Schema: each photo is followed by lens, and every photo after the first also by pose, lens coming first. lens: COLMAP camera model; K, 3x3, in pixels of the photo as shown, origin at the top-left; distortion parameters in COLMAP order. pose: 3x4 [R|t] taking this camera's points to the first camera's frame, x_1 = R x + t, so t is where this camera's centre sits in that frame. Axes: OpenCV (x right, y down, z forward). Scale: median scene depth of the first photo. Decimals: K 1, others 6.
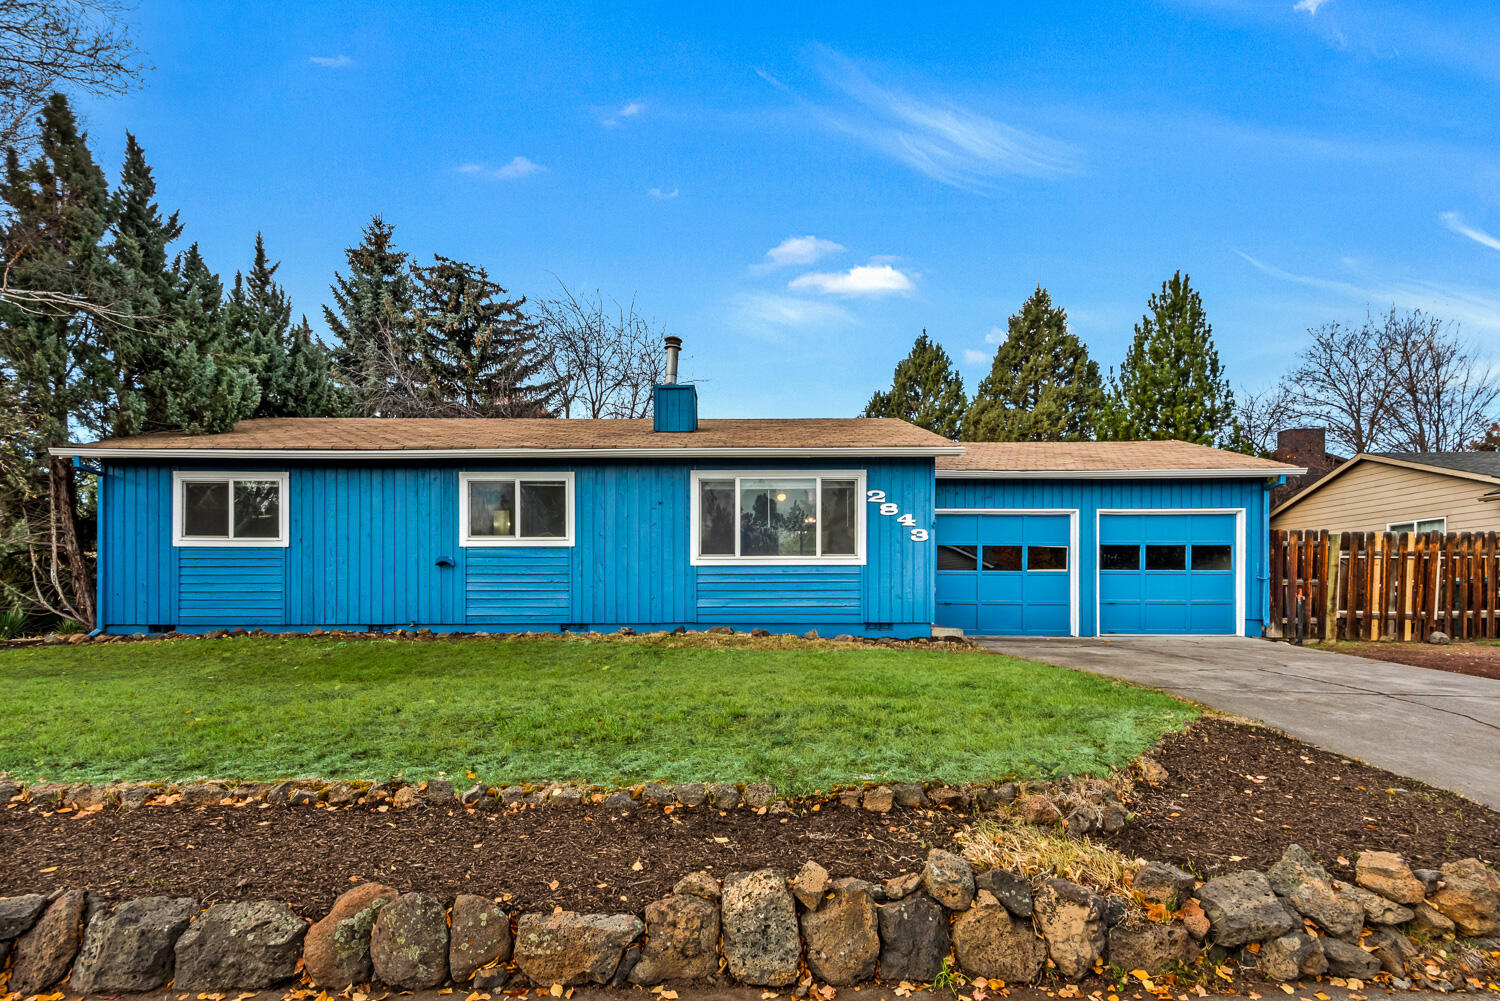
lens RADIAL K [[738.3, 0, 753.2], [0, 738.3, 602.0], [0, 0, 1]] dist [-0.000971, 0.000196]
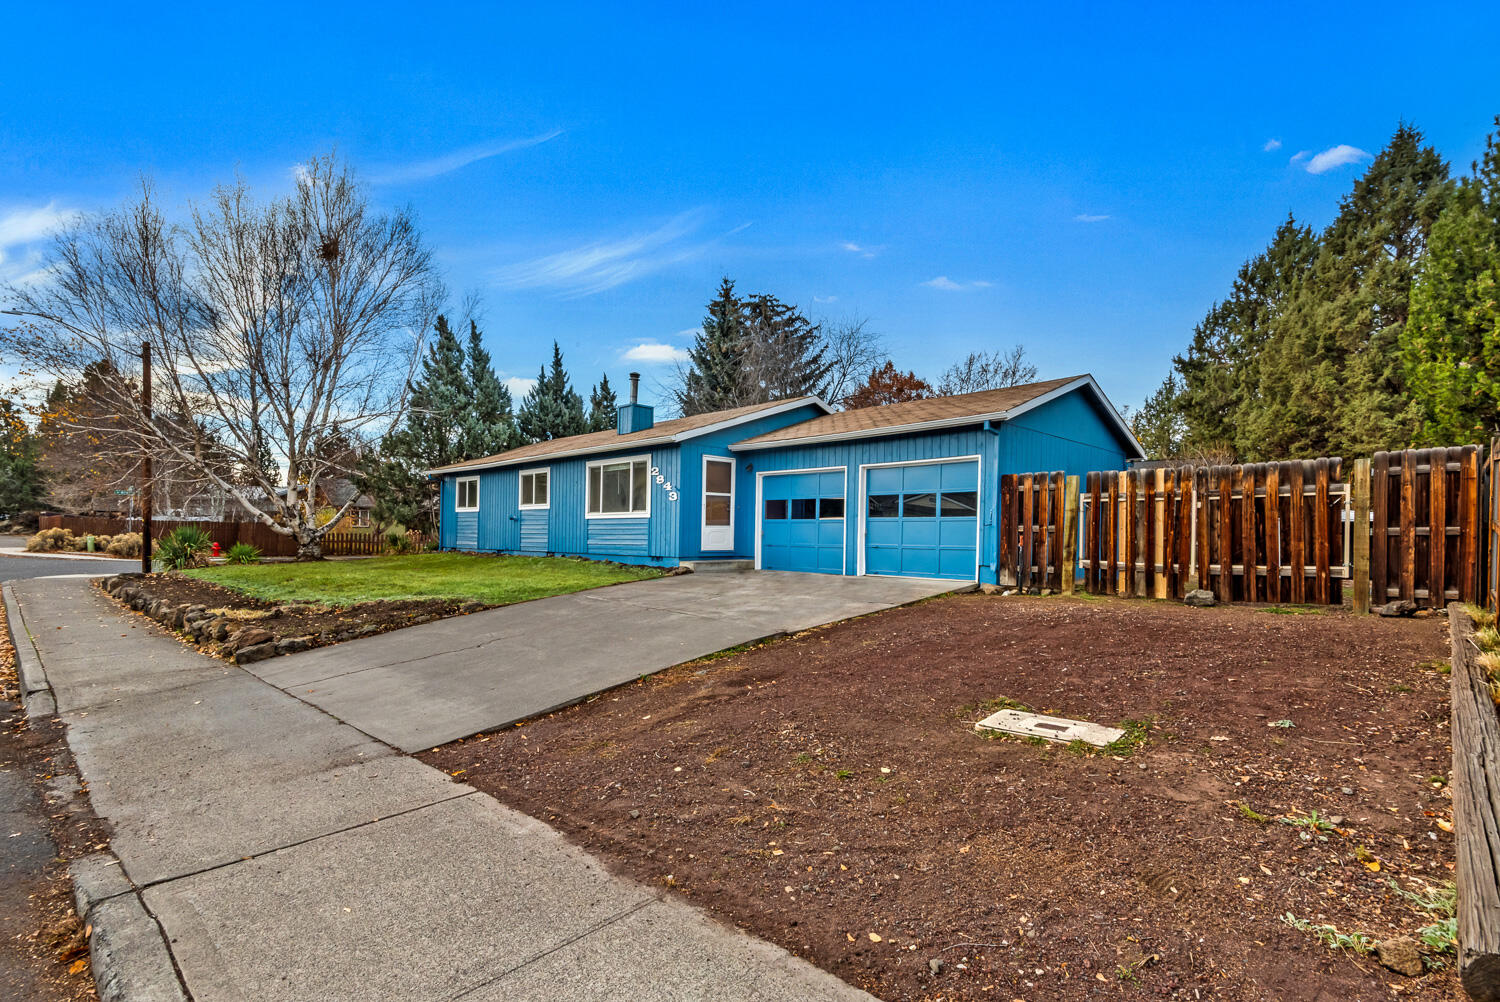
lens RADIAL K [[700.5, 0, 751.9], [0, 700.5, 505.6], [0, 0, 1]] dist [-0.004563, -0.000420]
pose [[0.718407, -0.021884, -0.695279, 1.108040], [-0.011144, 0.999015, -0.042959, -0.013839], [0.695534, 0.038610, 0.717455, 0.112673]]
